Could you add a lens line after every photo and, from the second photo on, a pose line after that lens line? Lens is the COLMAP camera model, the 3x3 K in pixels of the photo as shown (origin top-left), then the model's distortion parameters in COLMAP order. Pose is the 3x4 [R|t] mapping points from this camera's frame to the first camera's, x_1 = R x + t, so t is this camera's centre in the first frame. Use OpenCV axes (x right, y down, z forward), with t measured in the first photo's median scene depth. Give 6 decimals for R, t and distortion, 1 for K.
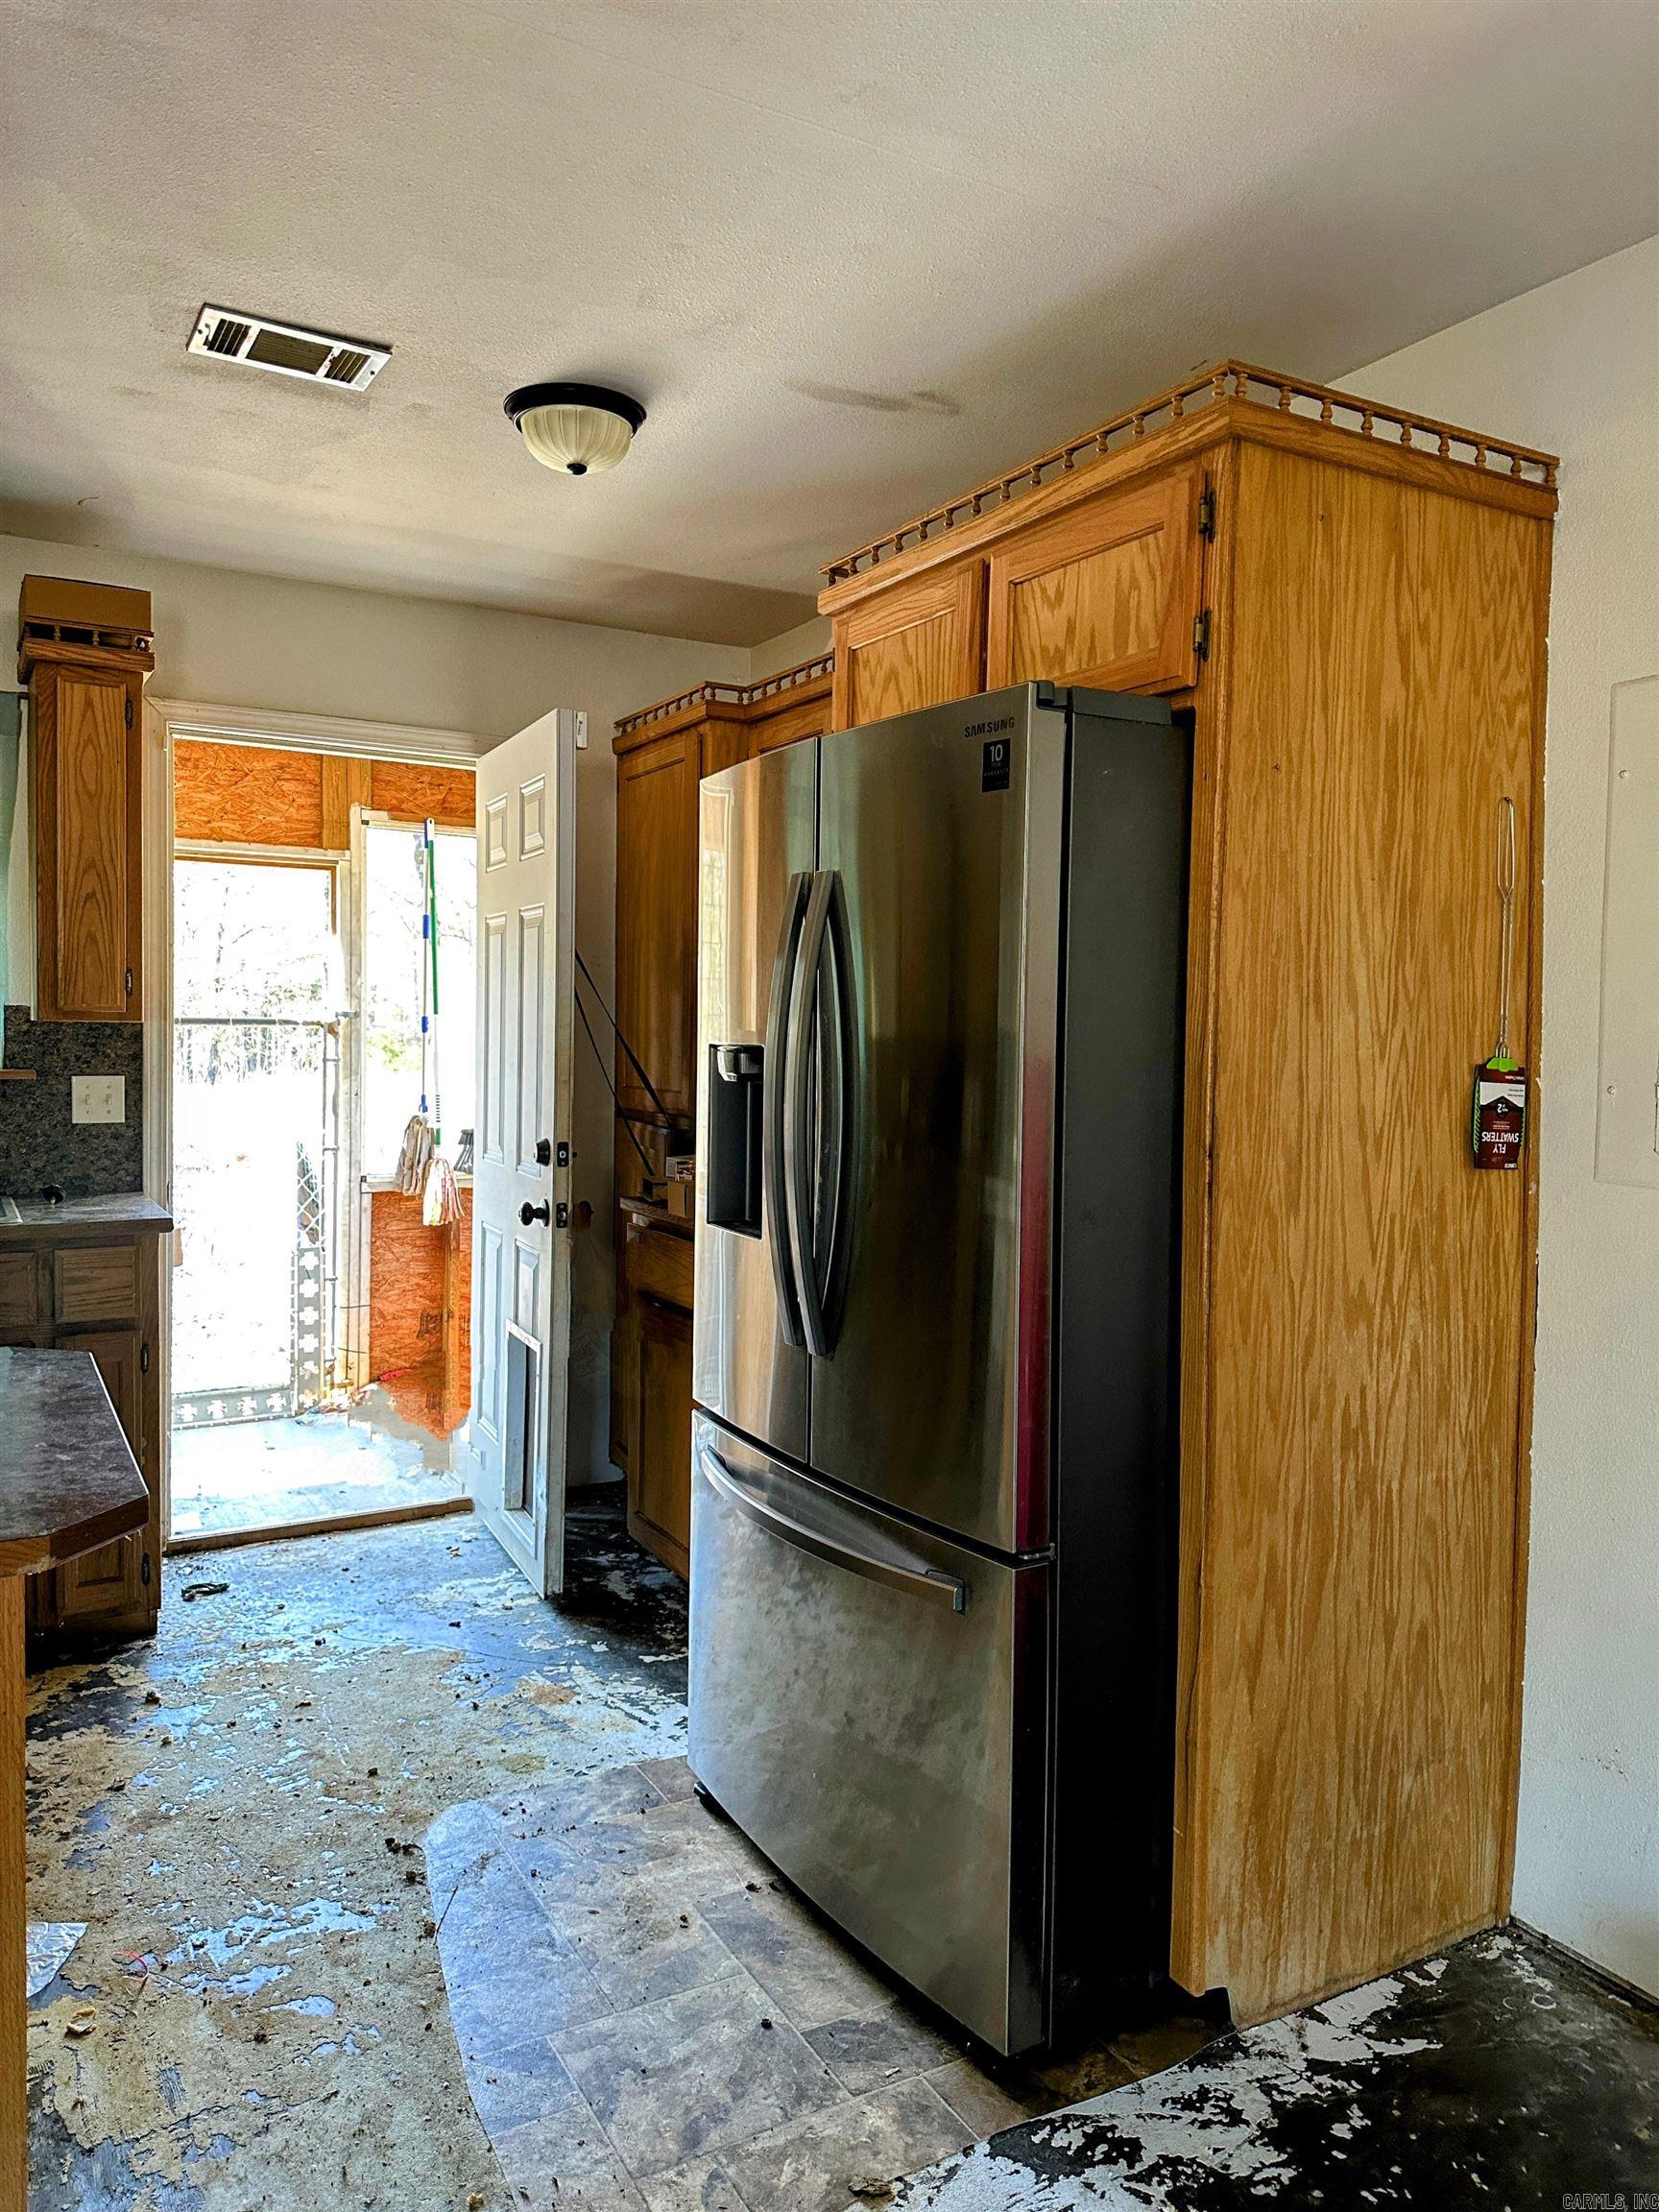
lens RADIAL K [[1560.1, 0, 829.0], [0, 1560.1, 1103.7], [0, 0, 1]] dist [-0.002246, -0.006767]
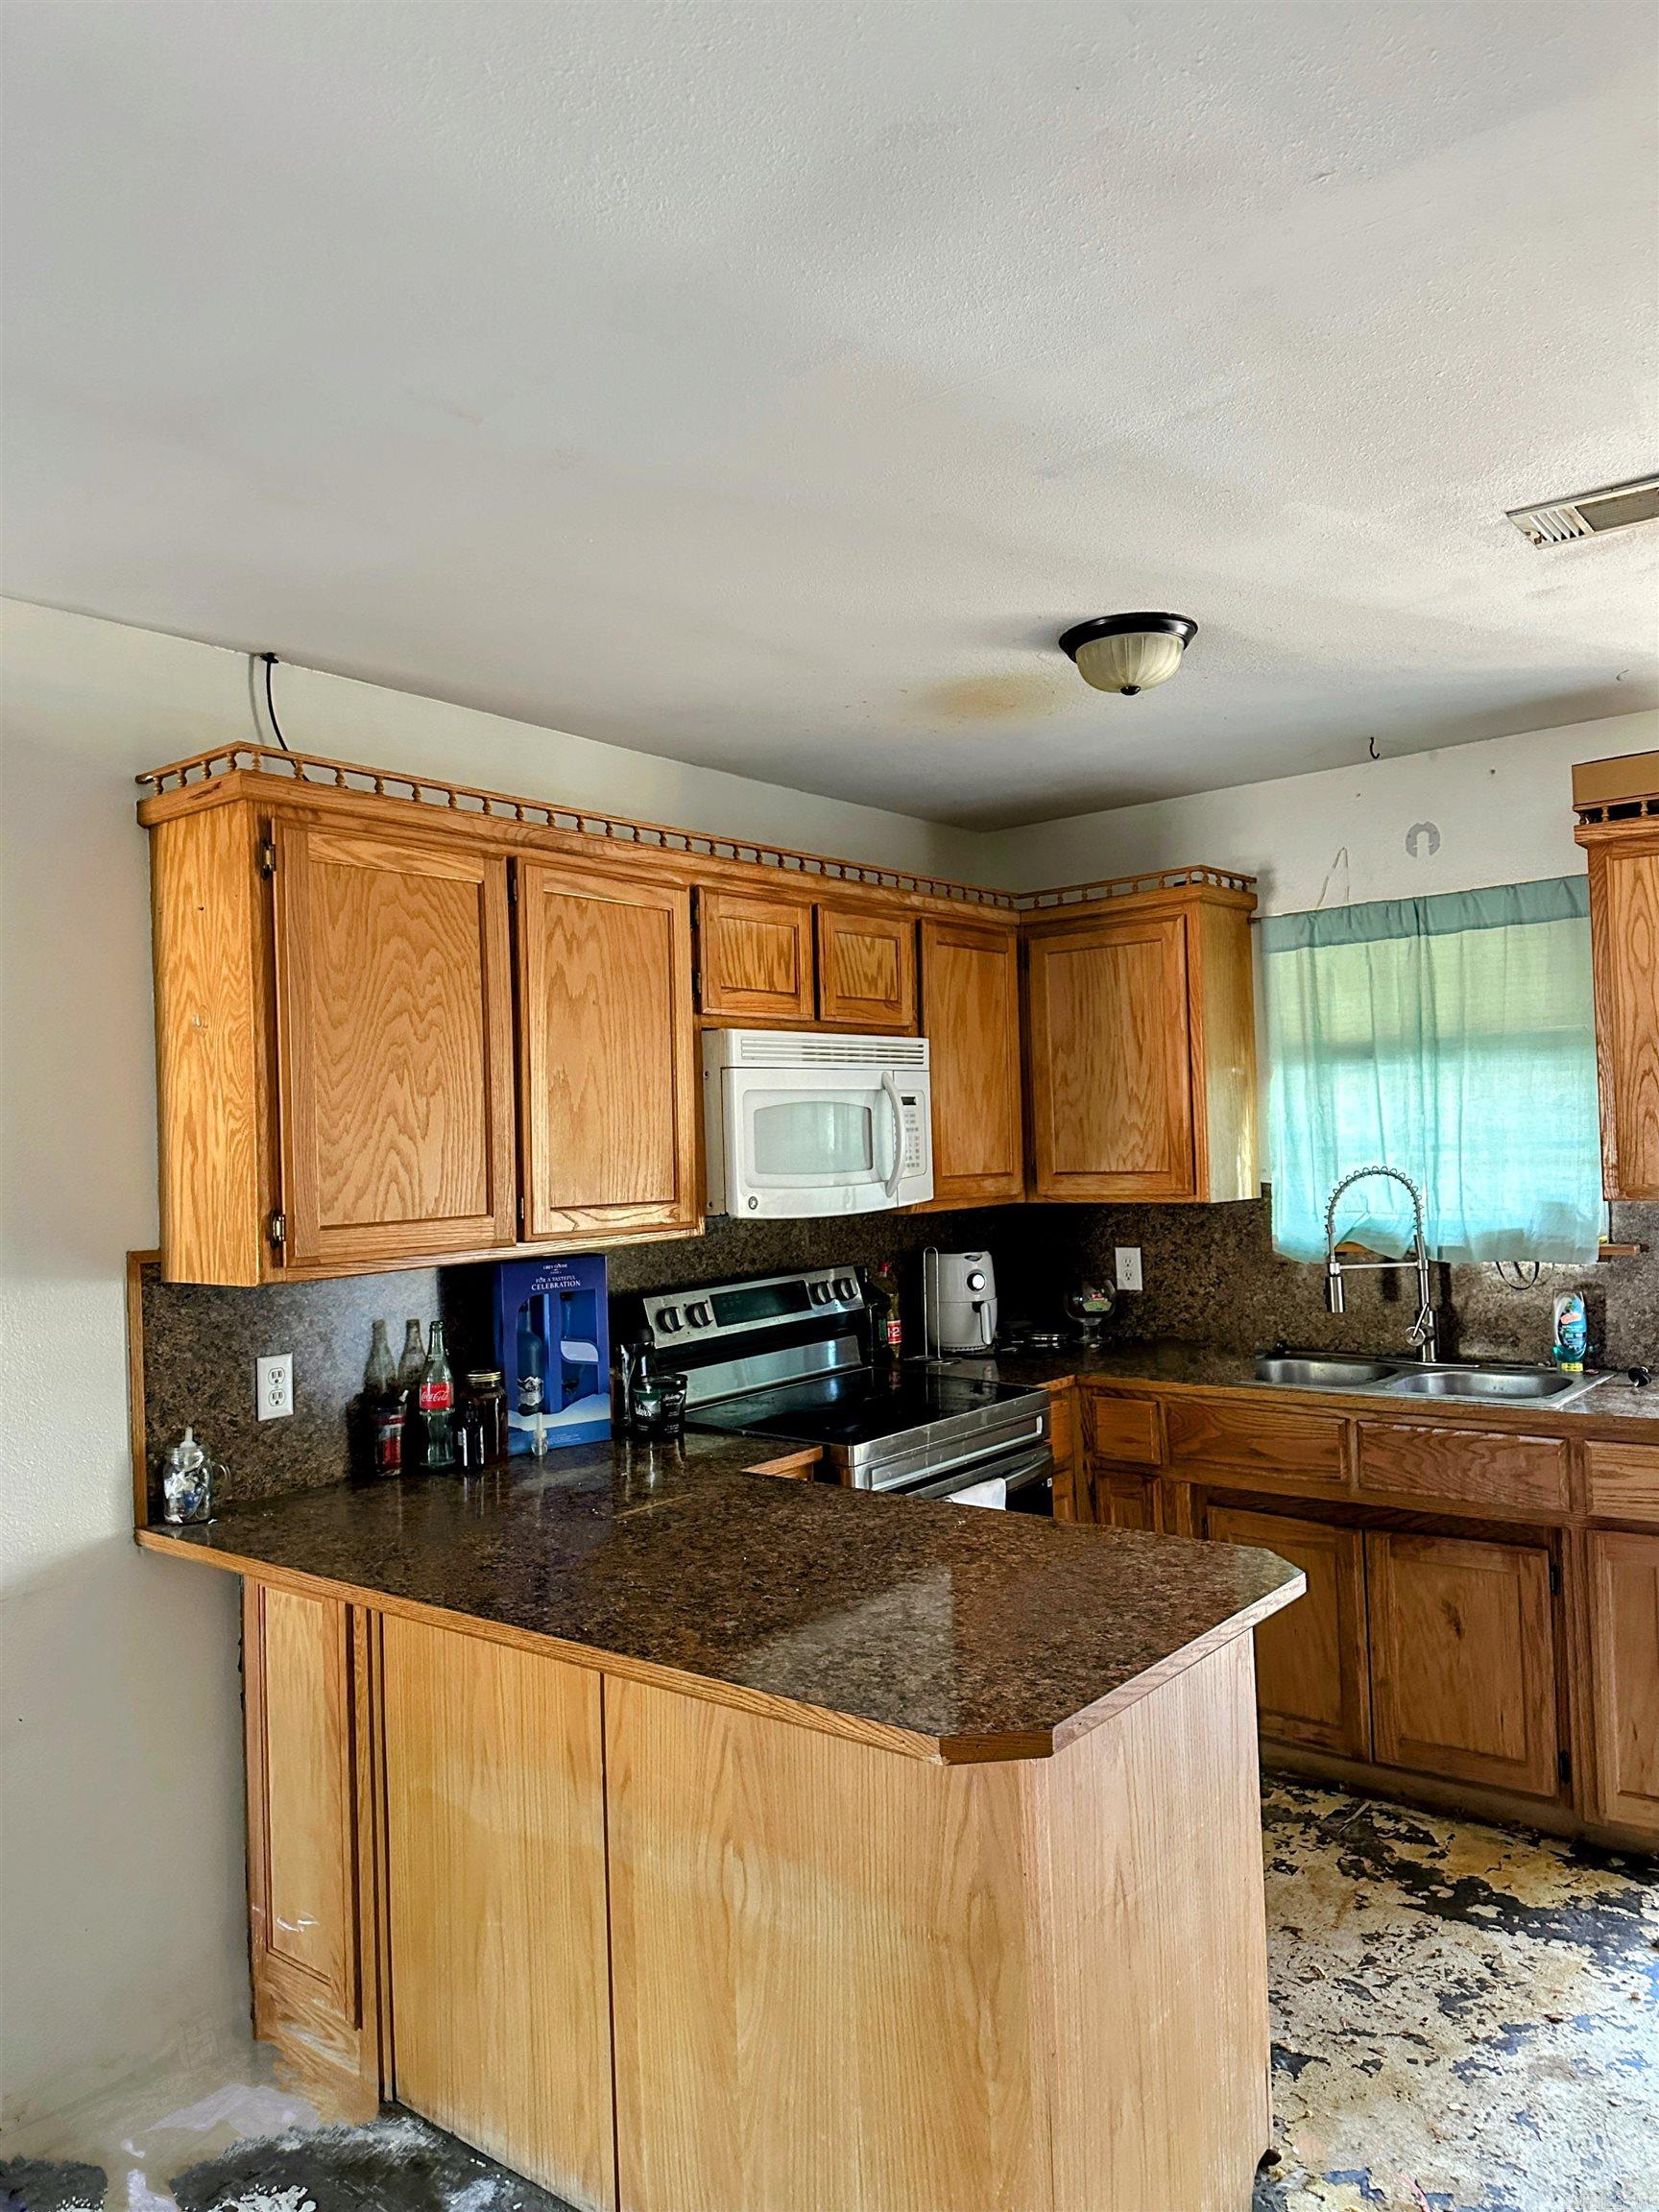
lens RADIAL K [[1560.1, 0, 831.2], [0, 1560.1, 1107.5], [0, 0, 1]] dist [-0.002246, -0.006767]
pose [[0.350196, -0.049415, -0.935372, 0.279425], [0.002248, 0.998649, -0.051916, -0.068342], [0.936674, 0.016078, 0.349834, 0.203211]]
